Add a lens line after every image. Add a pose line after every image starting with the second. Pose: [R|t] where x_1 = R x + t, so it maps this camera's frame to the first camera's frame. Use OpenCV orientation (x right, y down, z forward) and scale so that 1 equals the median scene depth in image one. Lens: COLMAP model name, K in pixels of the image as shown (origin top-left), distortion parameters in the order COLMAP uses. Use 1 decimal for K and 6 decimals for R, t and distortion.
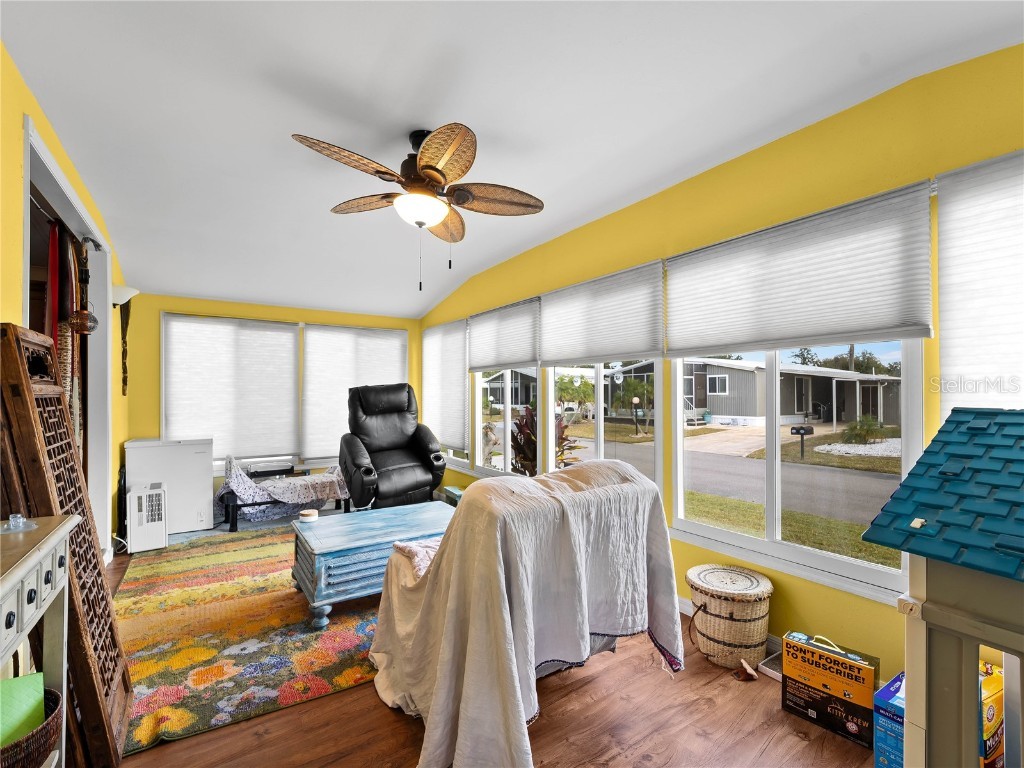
lens RADIAL K [[463.1, 0, 513.0], [0, 463.1, 391.4], [0, 0, 1]] dist [-0.000381, -0.000042]
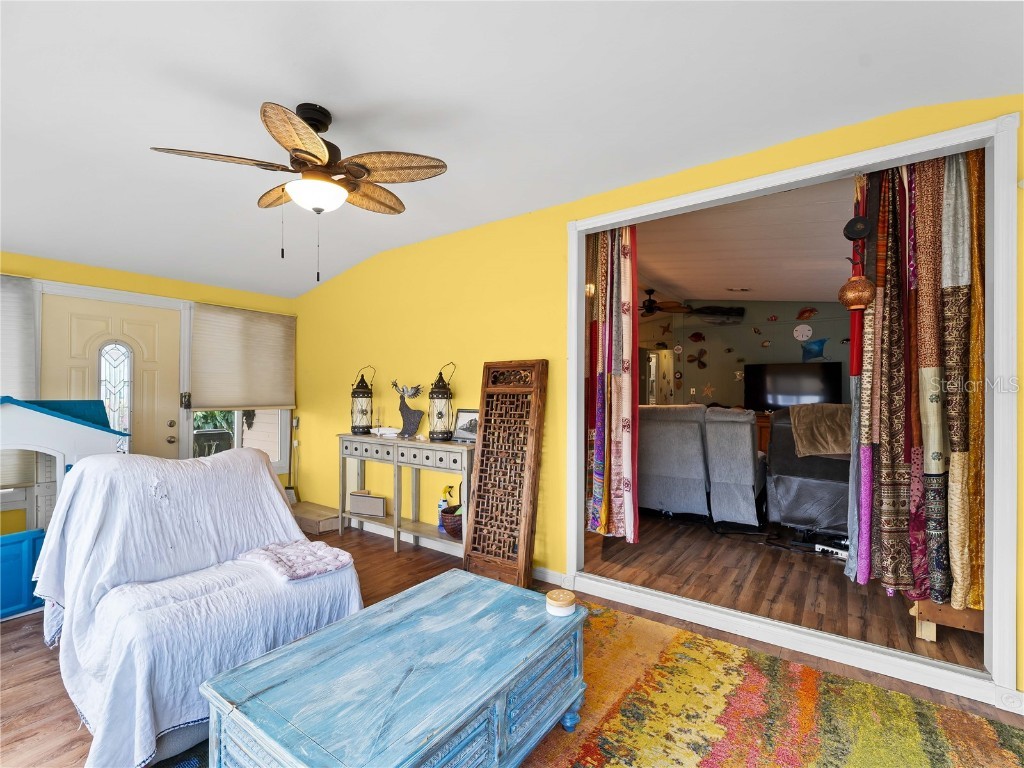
lens RADIAL K [[463.1, 0, 513.0], [0, 463.1, 391.4], [0, 0, 1]] dist [-0.000381, -0.000042]
pose [[-0.934000, -0.008144, -0.357181, -0.181517], [-0.003847, 0.999911, -0.012736, 0.014086], [0.357253, -0.010522, -0.933948, 1.557532]]
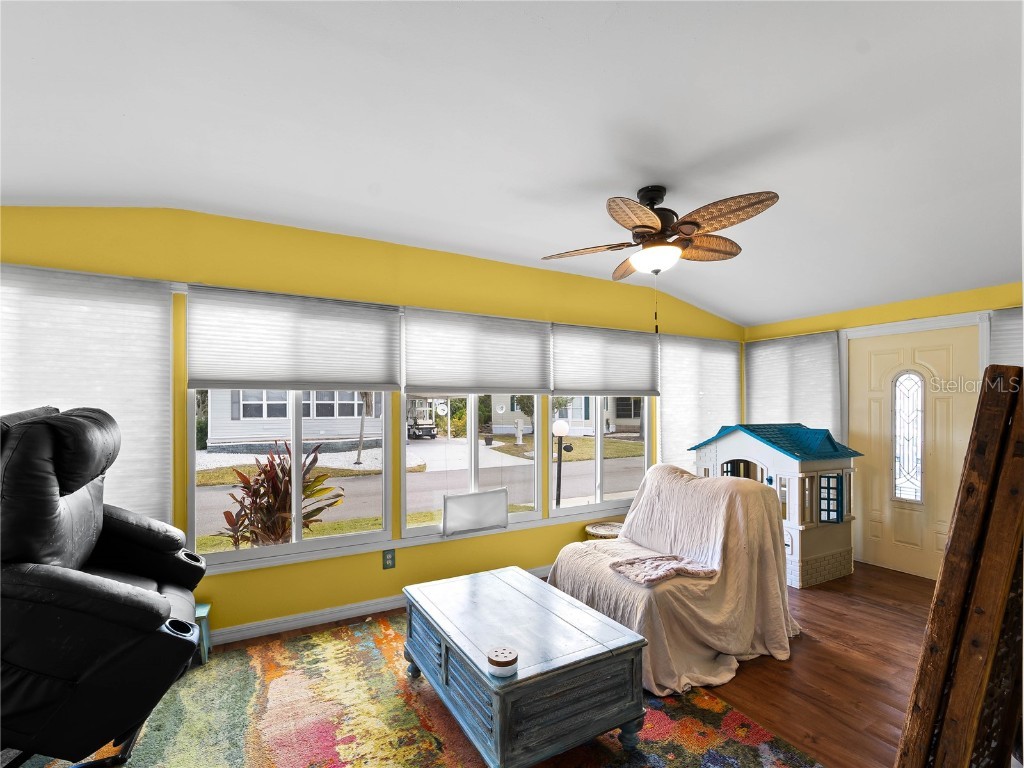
lens RADIAL K [[476.8, 0, 509.4], [0, 476.8, 399.8], [0, 0, 1]] dist [0.000112, -0.000119]
pose [[0.075213, 0.016722, 0.997027, -1.036774], [-0.003909, 0.999857, -0.016475, -0.031330], [-0.997160, -0.002659, 0.075268, 0.970437]]
